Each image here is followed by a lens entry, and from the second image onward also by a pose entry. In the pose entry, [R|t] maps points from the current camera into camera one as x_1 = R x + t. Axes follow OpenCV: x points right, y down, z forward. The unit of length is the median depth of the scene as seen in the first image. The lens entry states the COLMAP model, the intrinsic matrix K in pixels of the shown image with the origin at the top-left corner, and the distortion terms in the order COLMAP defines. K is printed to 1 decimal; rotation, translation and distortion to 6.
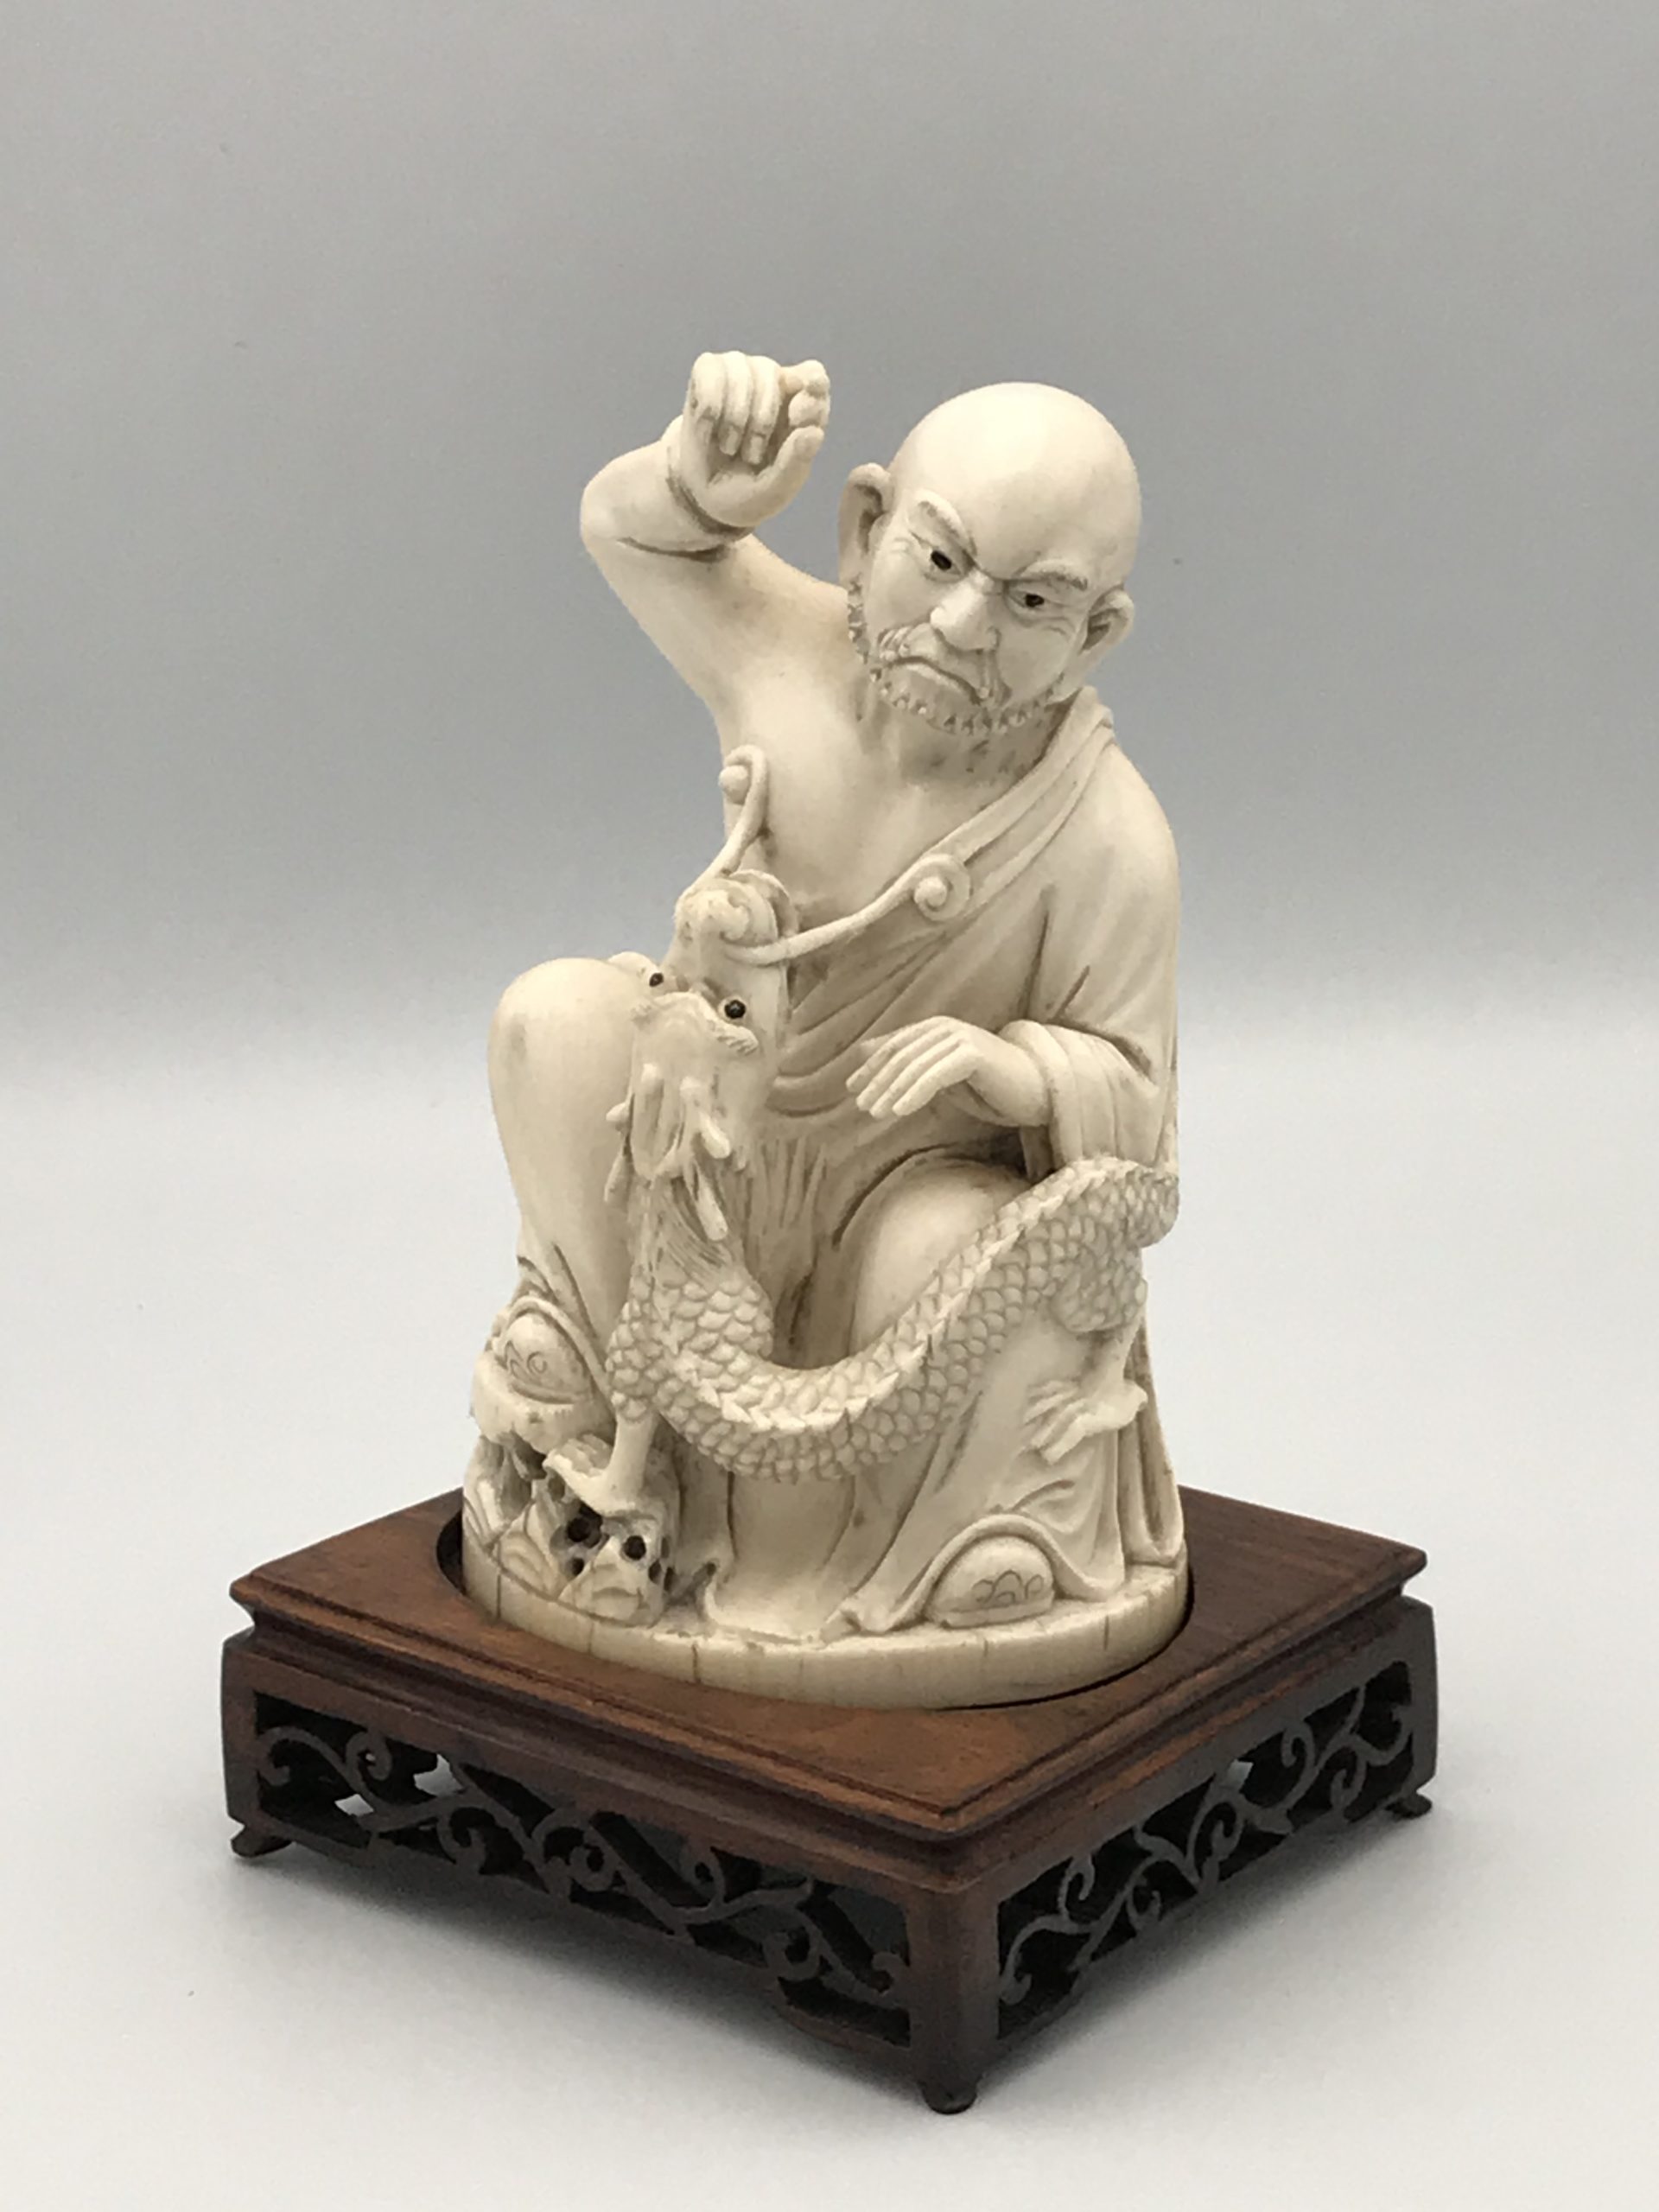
lens RADIAL K [[5257.9, 0, 829.8], [0, 5257.9, 1103.2], [0, 0, 1]] dist [-0.075249, 0.000000]
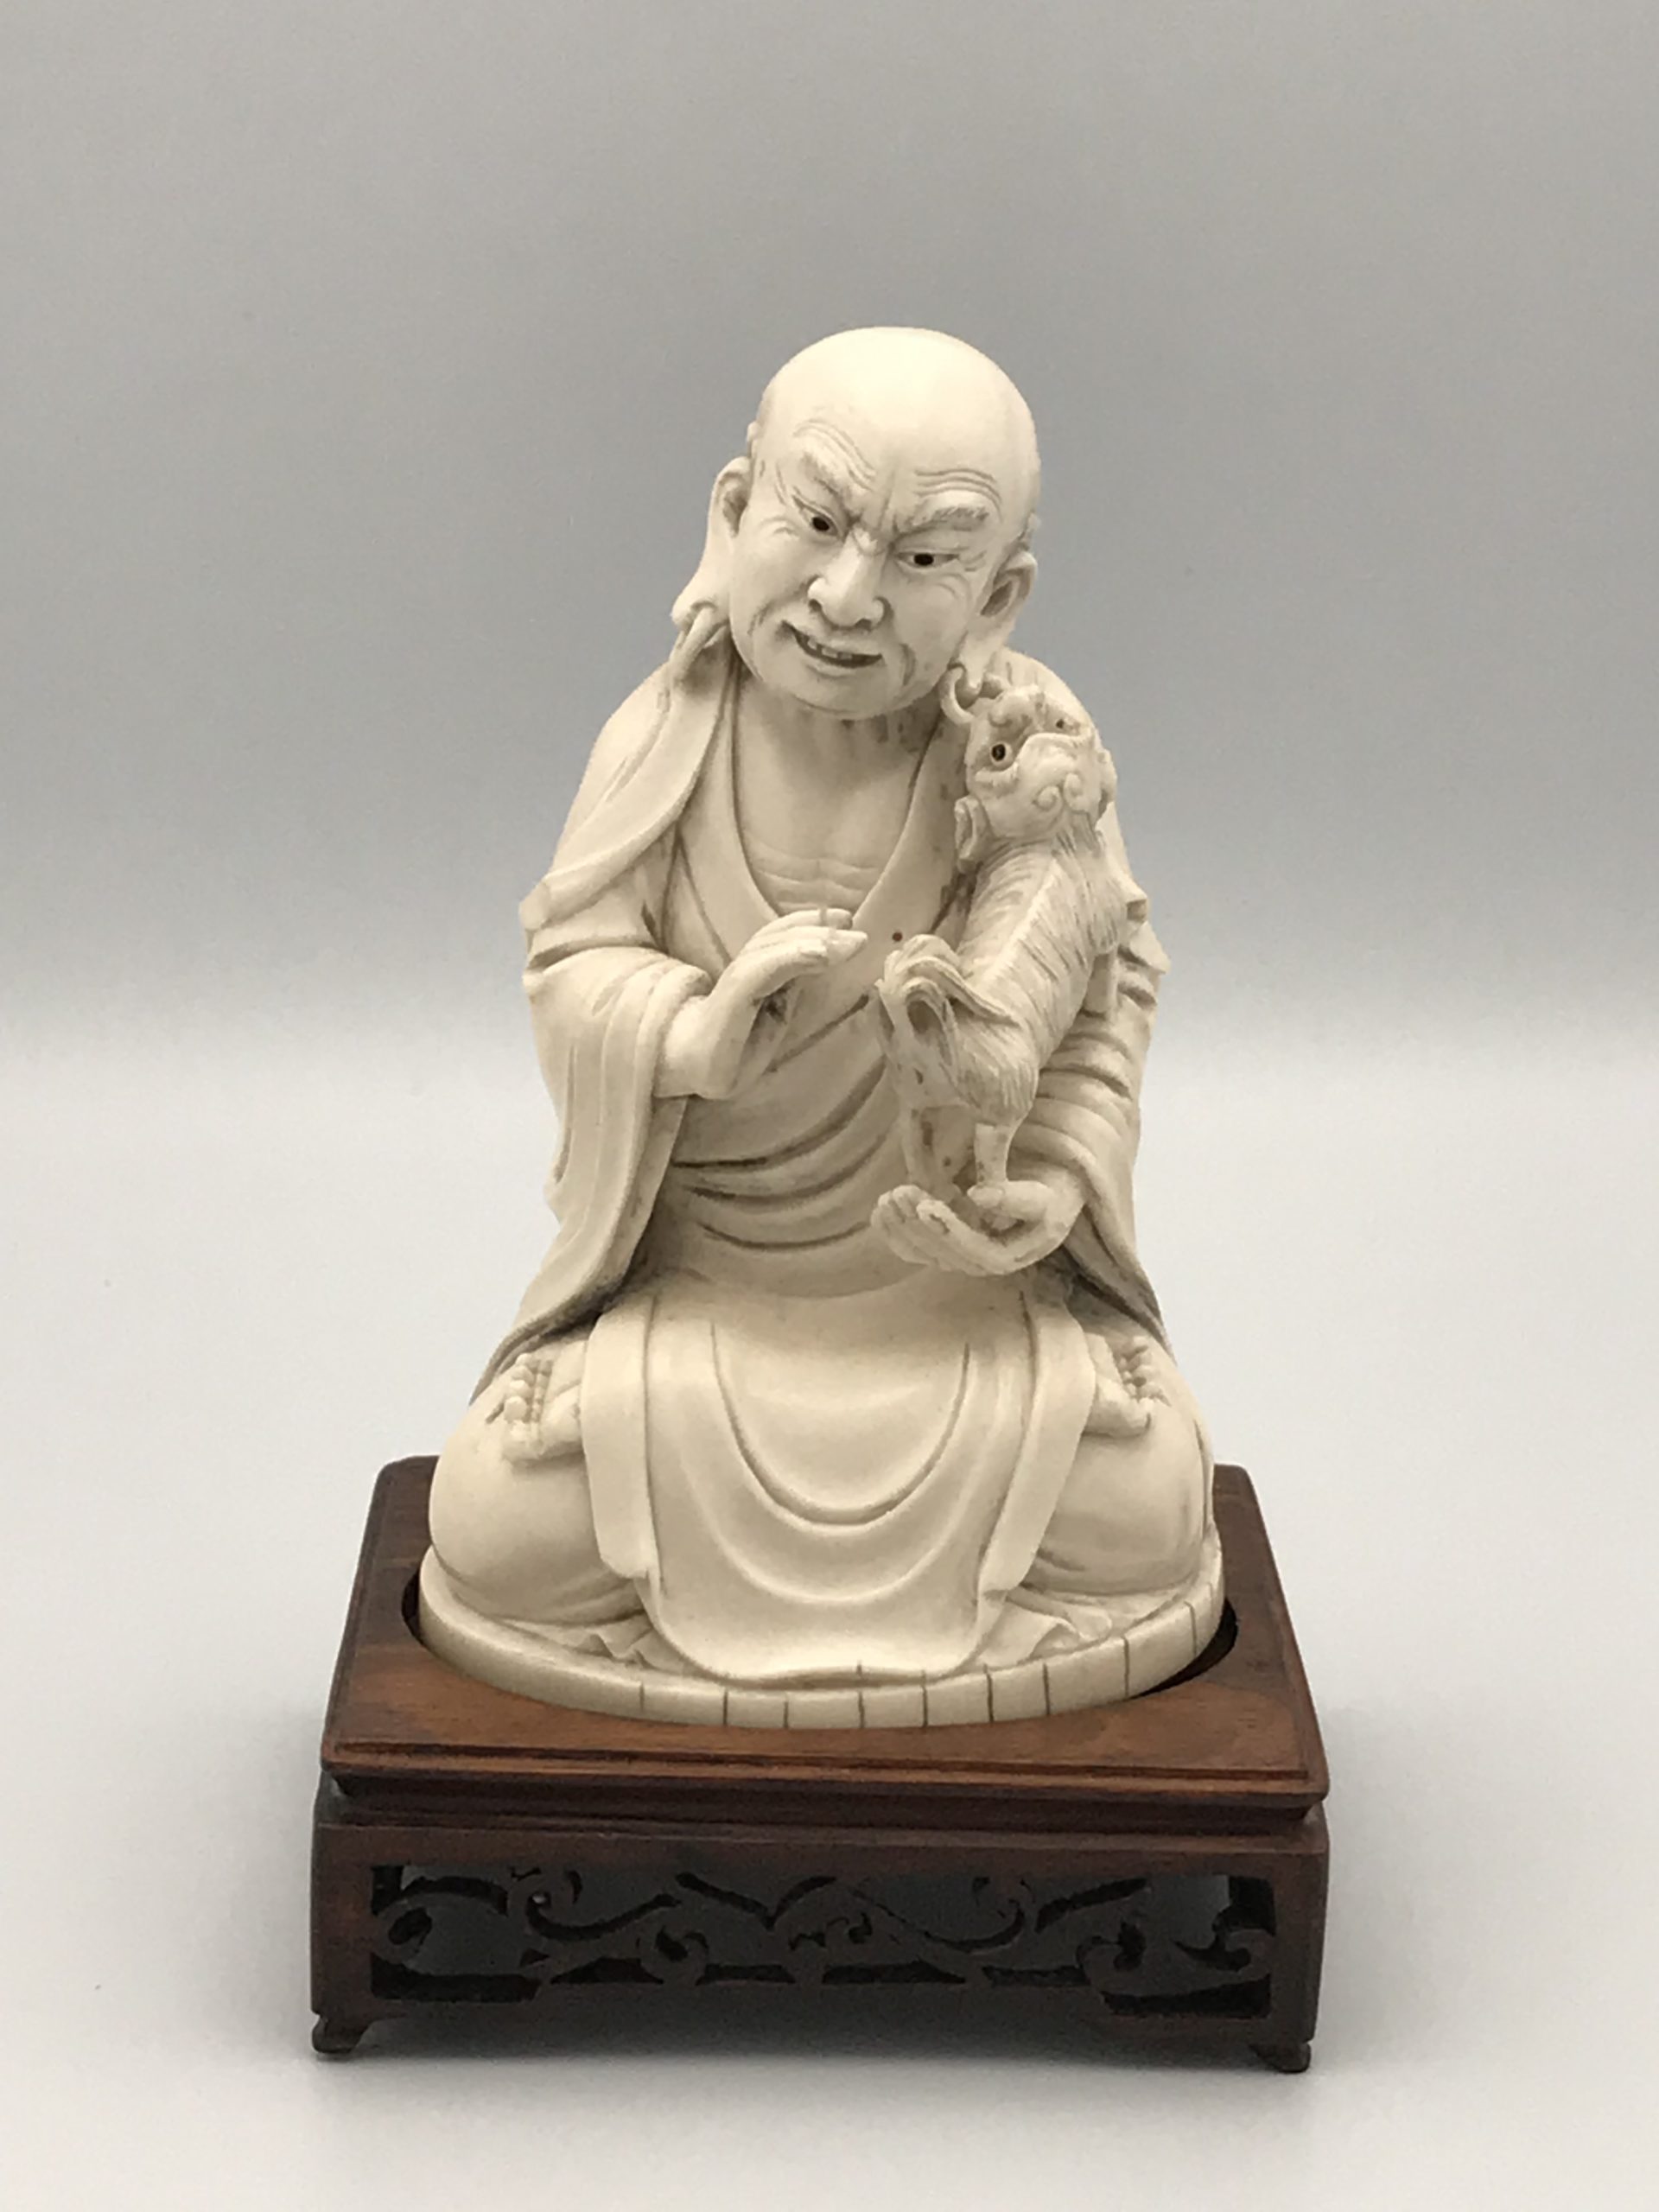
lens RADIAL K [[5257.9, 0, 917.2], [0, 5257.9, 1097.2], [0, 0, 1]] dist [-0.075249, 0.000000]
pose [[0.720327, -0.168314, 0.672903, -0.631769], [0.131274, 0.985661, 0.106018, -0.100344], [-0.681099, 0.011967, 0.732094, 0.291639]]
